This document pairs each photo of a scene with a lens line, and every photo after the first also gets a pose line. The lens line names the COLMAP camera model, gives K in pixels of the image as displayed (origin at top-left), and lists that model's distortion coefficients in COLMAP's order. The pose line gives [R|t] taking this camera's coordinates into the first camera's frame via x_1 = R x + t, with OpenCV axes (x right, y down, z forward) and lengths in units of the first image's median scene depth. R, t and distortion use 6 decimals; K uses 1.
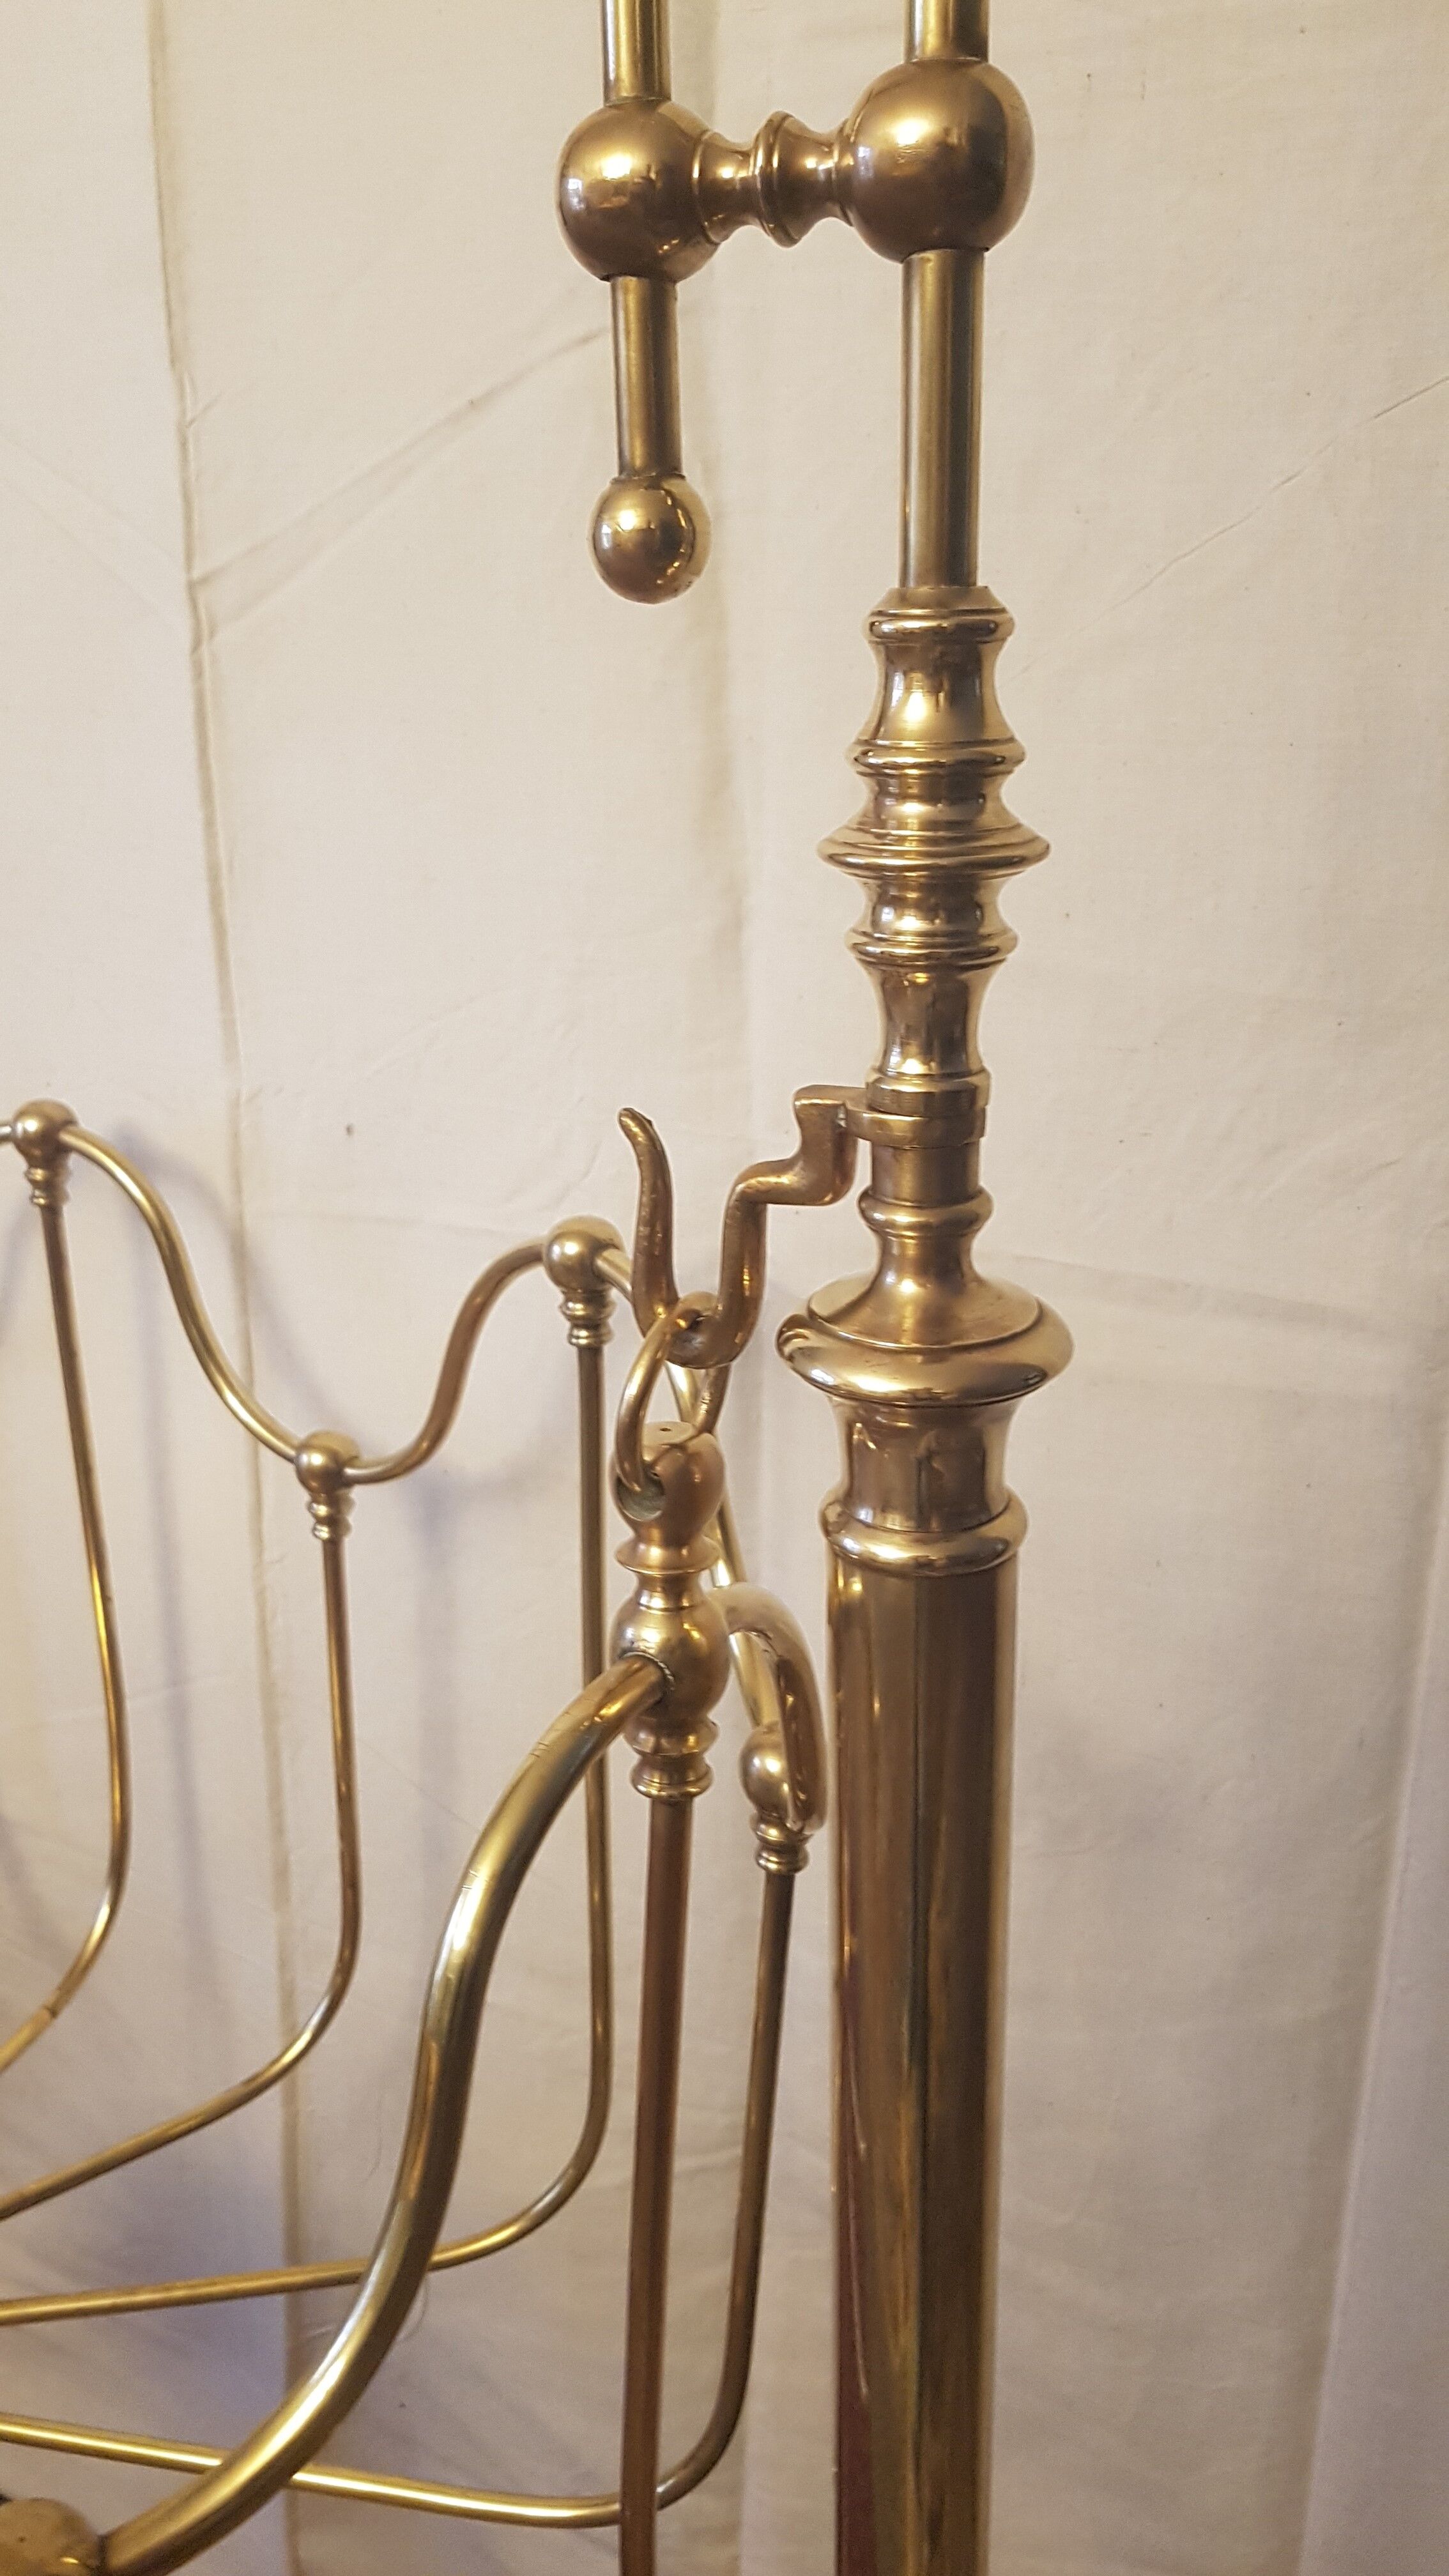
lens RADIAL K [[2034.0, 0, 640.4], [0, 2034.0, 1212.3], [0, 0, 1]] dist [0.004590, -0.016923]
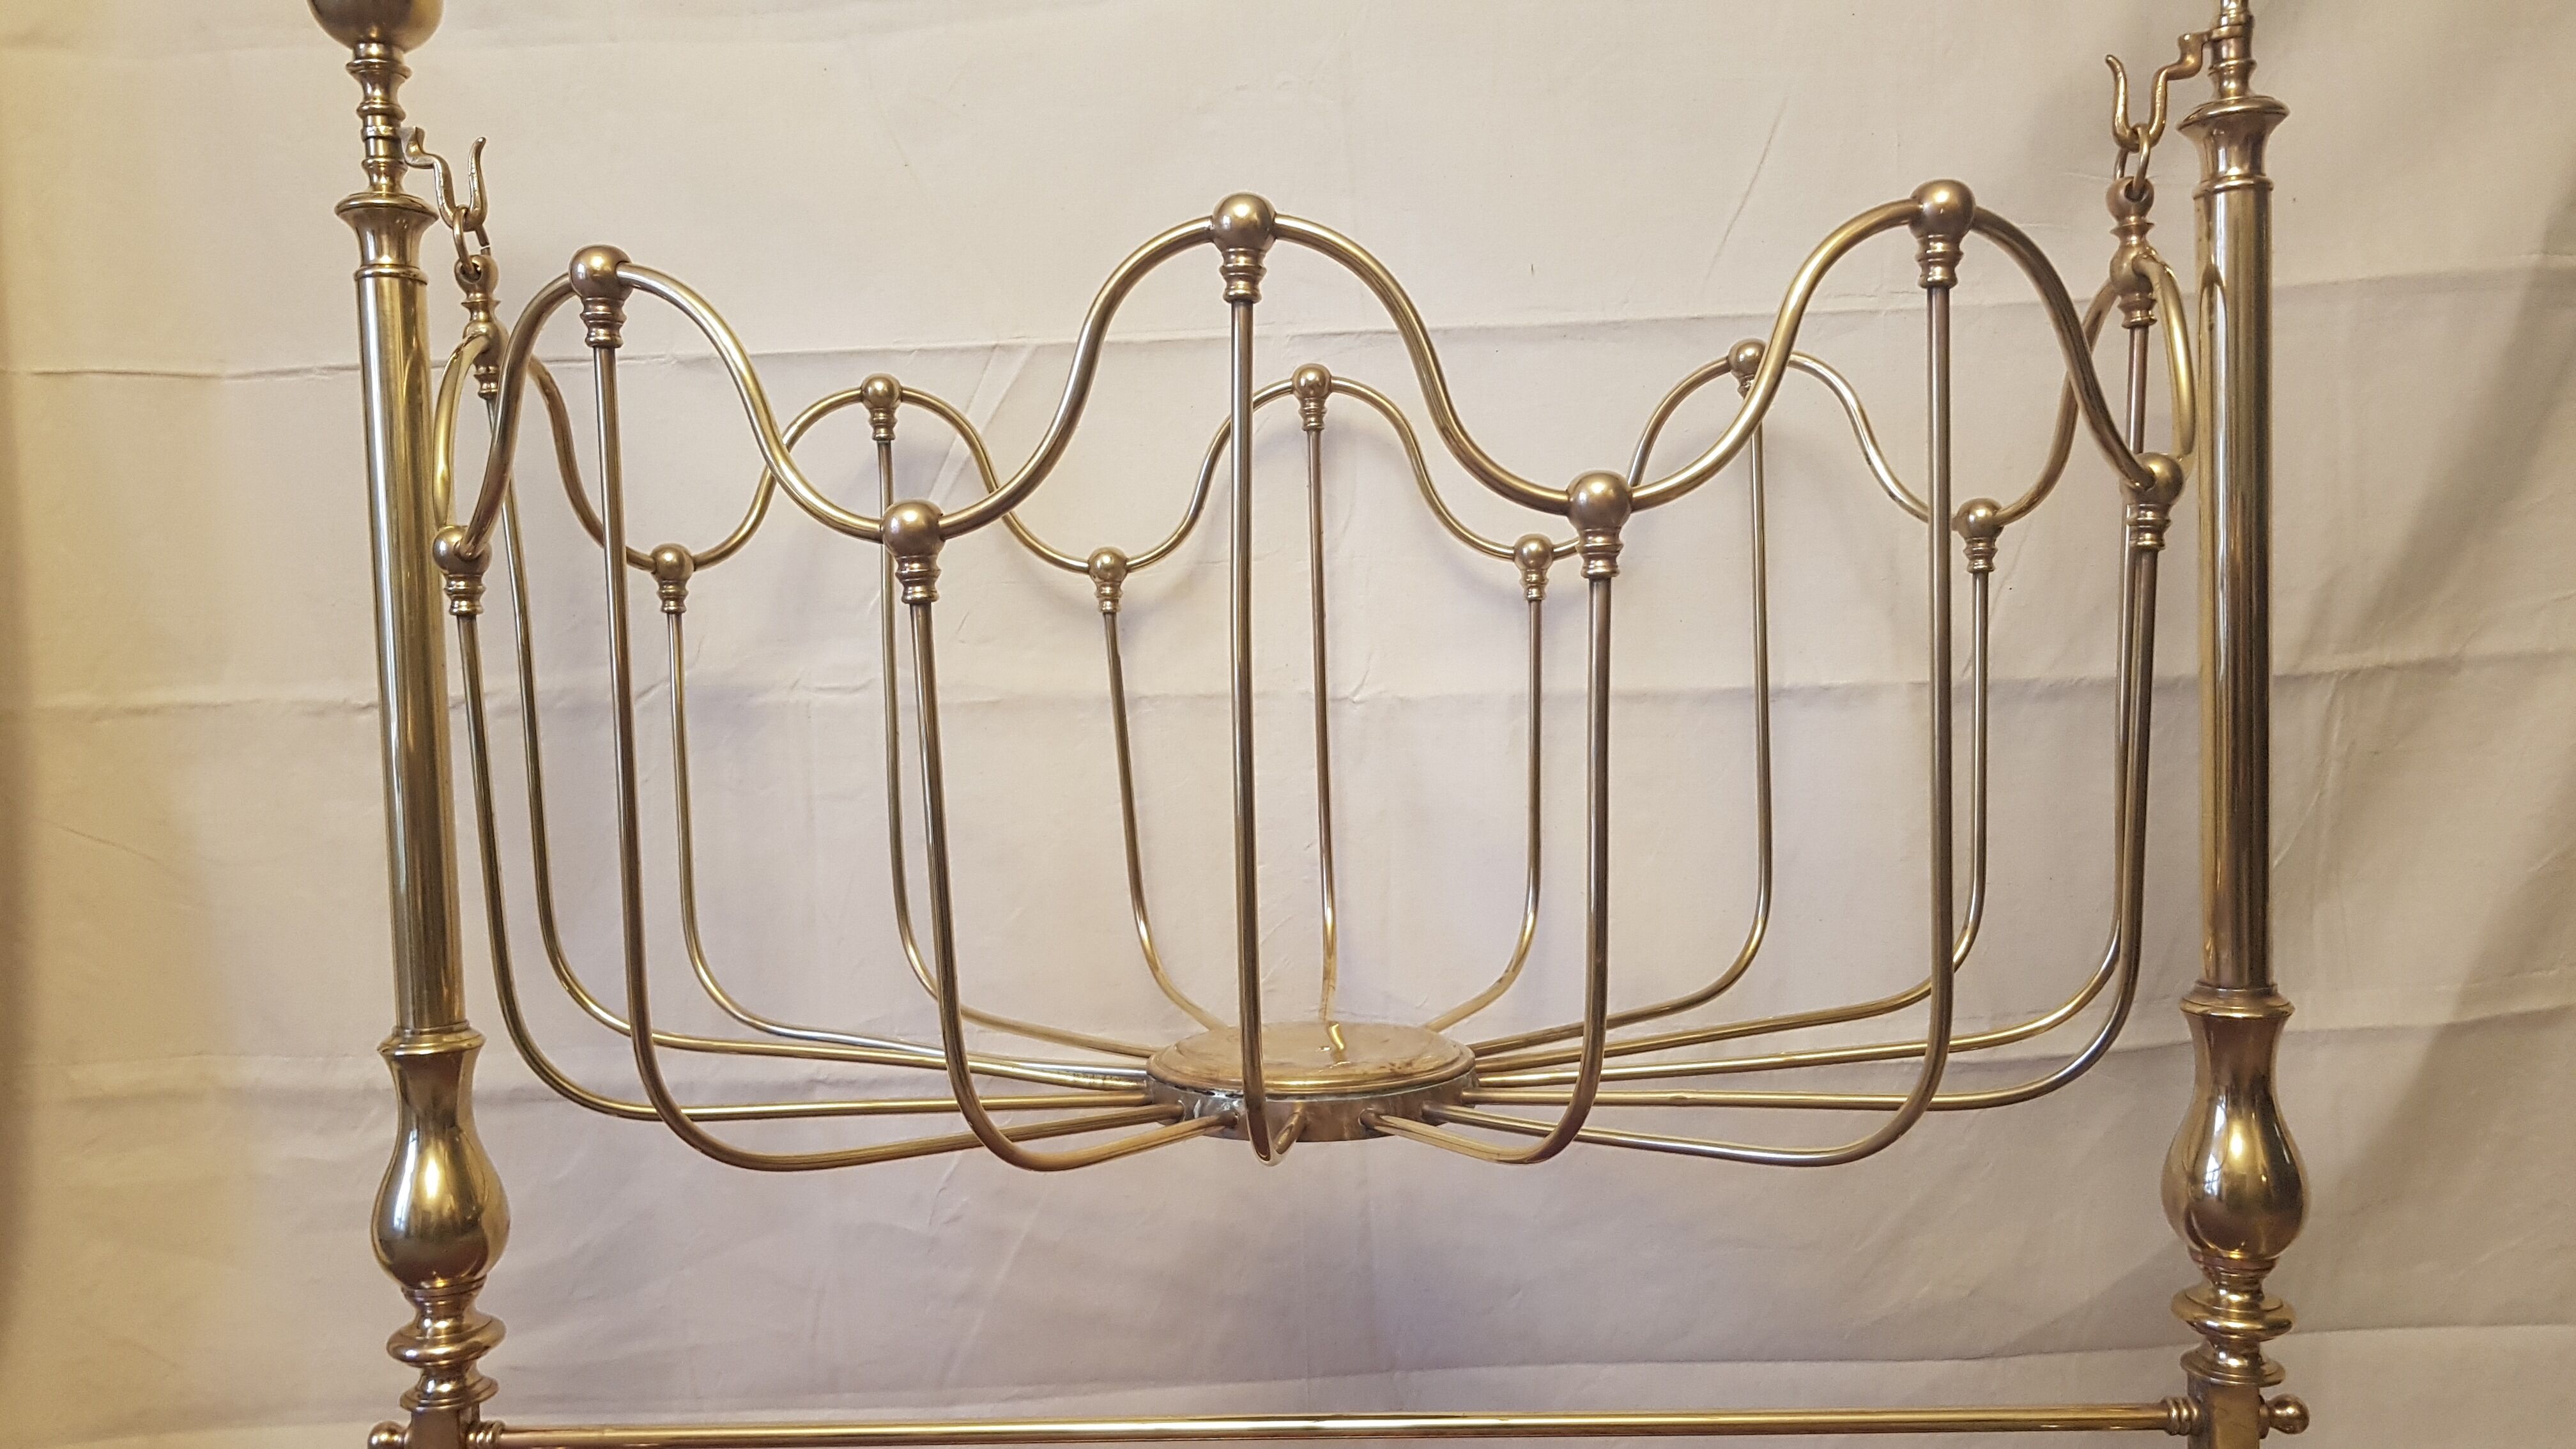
lens RADIAL K [[2034.0, 0, 1281.8], [0, 2034.0, 750.4], [0, 0, 1]] dist [0.004590, -0.016923]
pose [[0.898215, -0.033669, 0.438265, -2.260917], [0.148845, 0.961455, -0.231192, 1.333991], [-0.413588, 0.272893, 0.868605, -0.662629]]
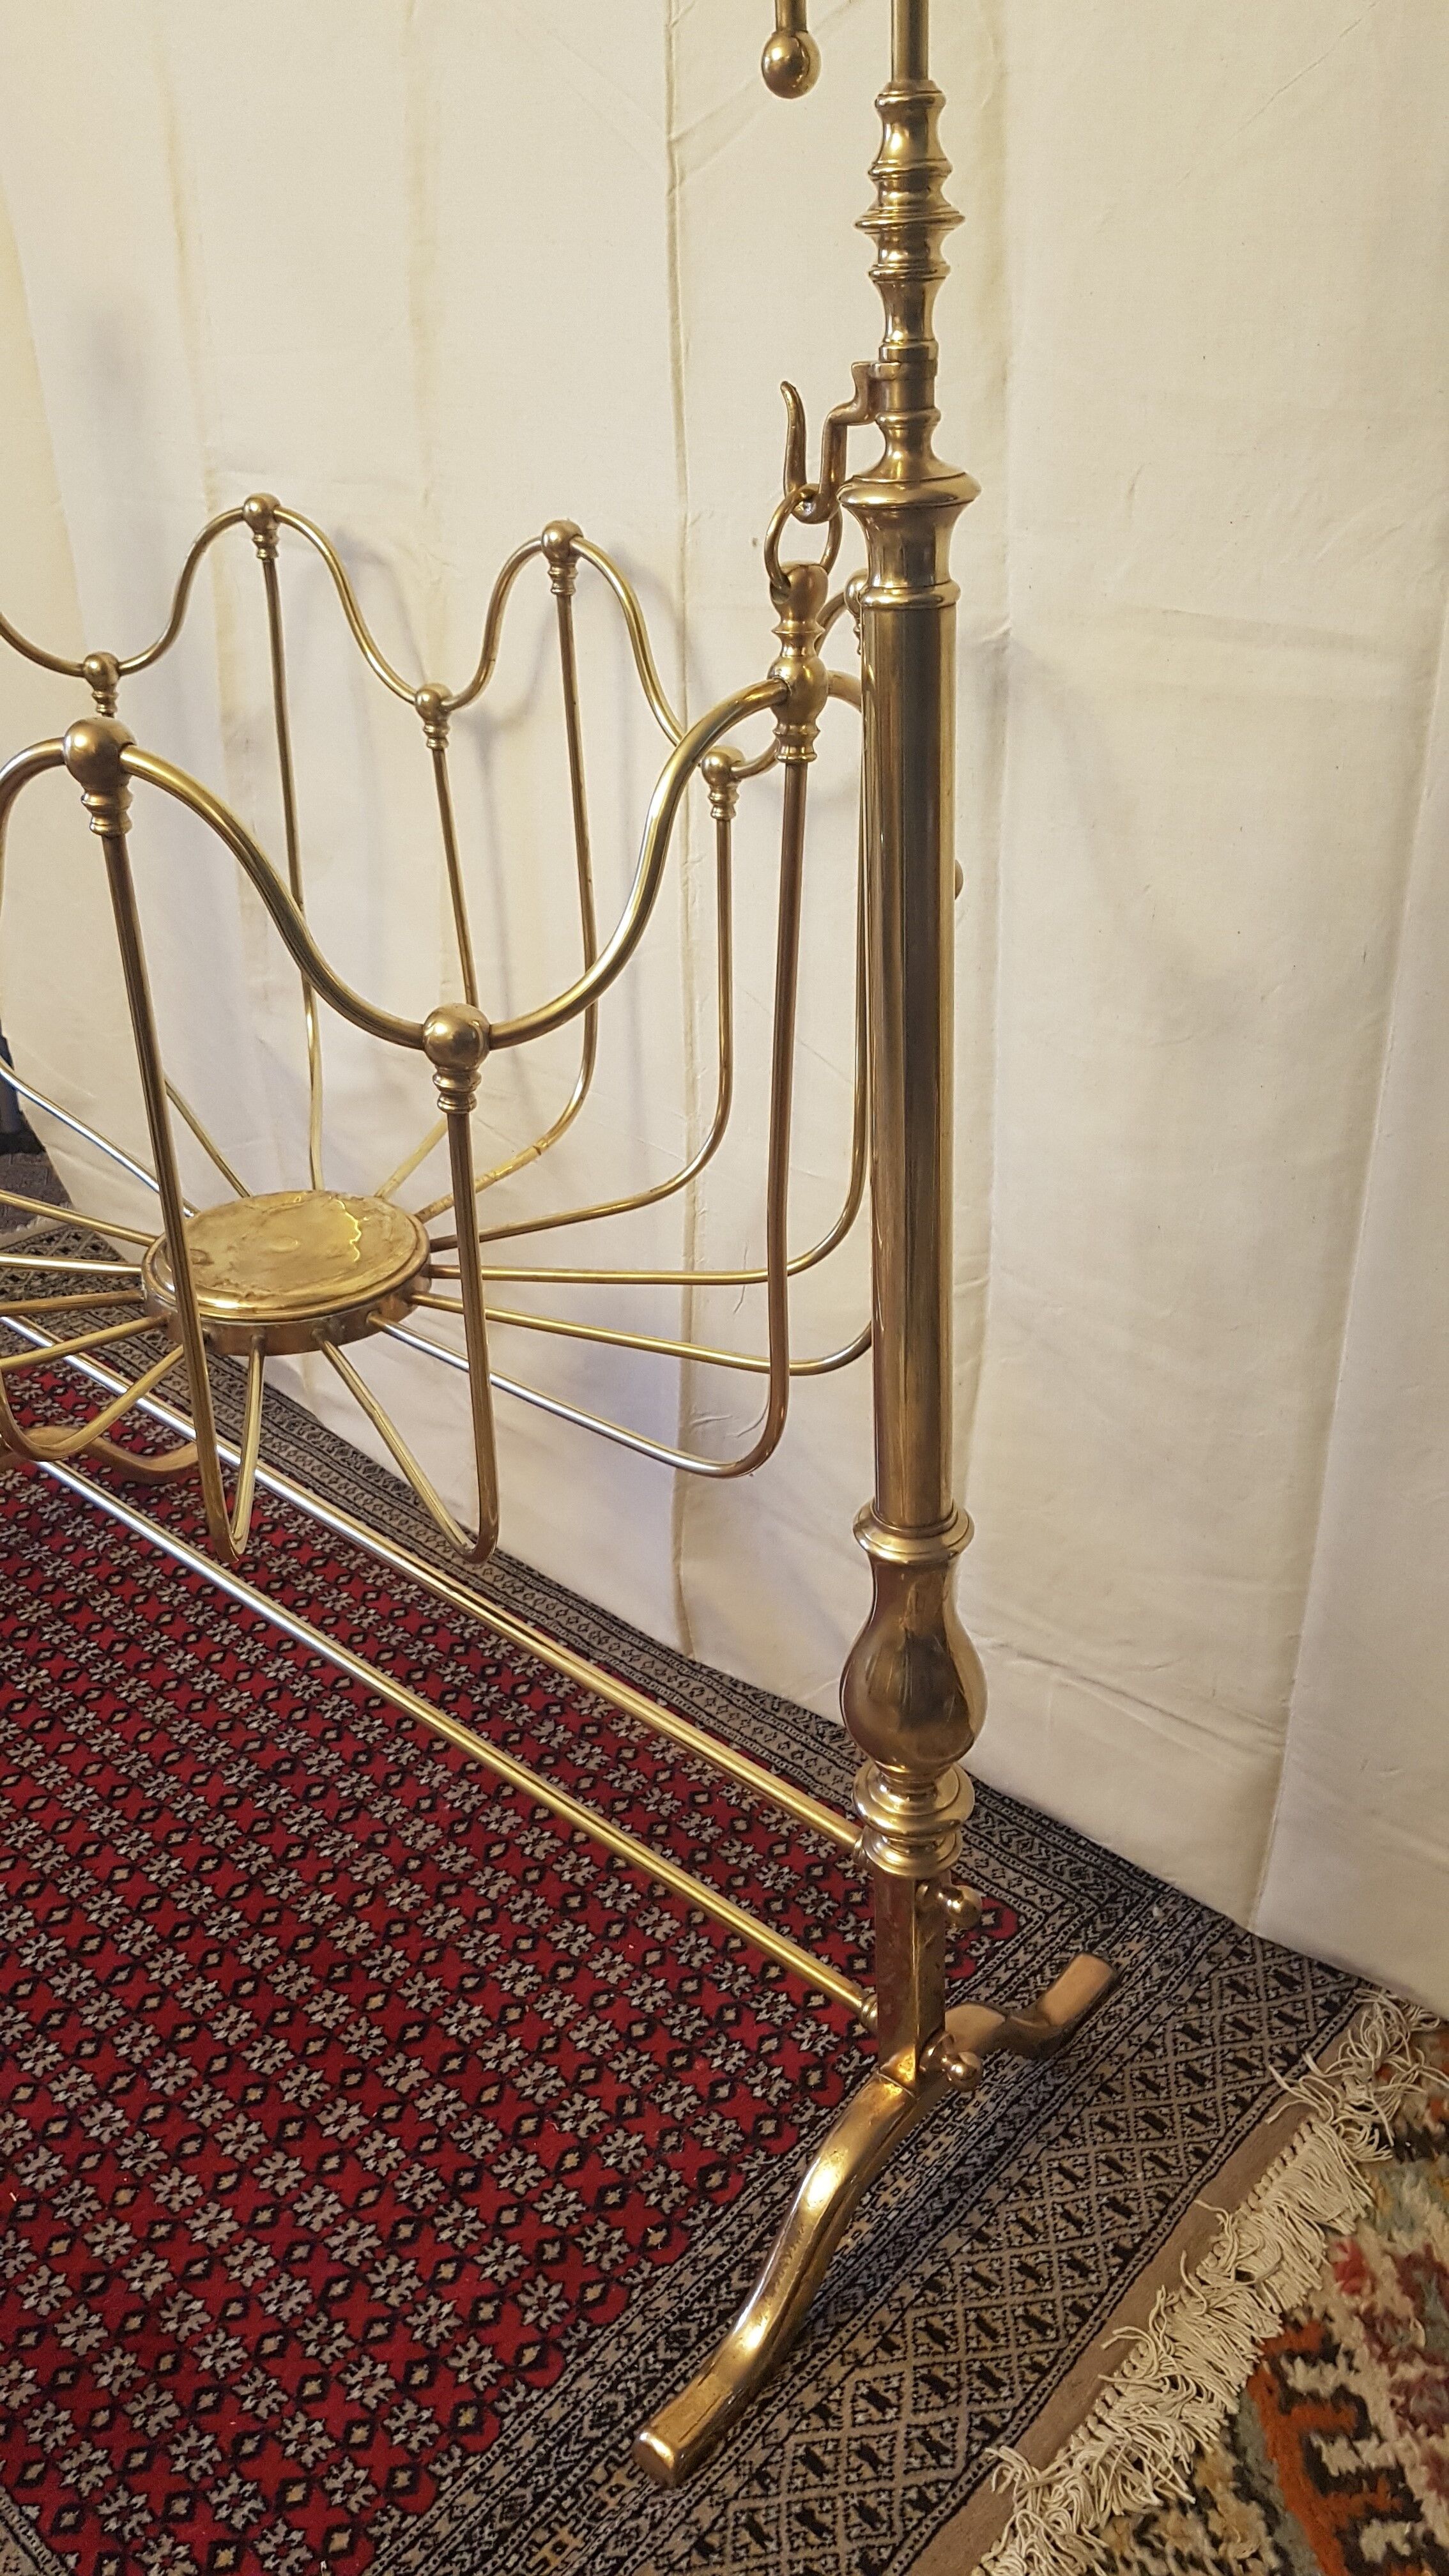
lens RADIAL K [[2034.0, 0, 689.6], [0, 2034.0, 1227.2], [0, 0, 1]] dist [0.004590, -0.016923]
pose [[0.963855, 0.105854, -0.244496, 0.488131], [-0.066161, 0.984036, 0.165217, 0.453843], [0.258082, -0.143069, 0.955471, -1.068859]]
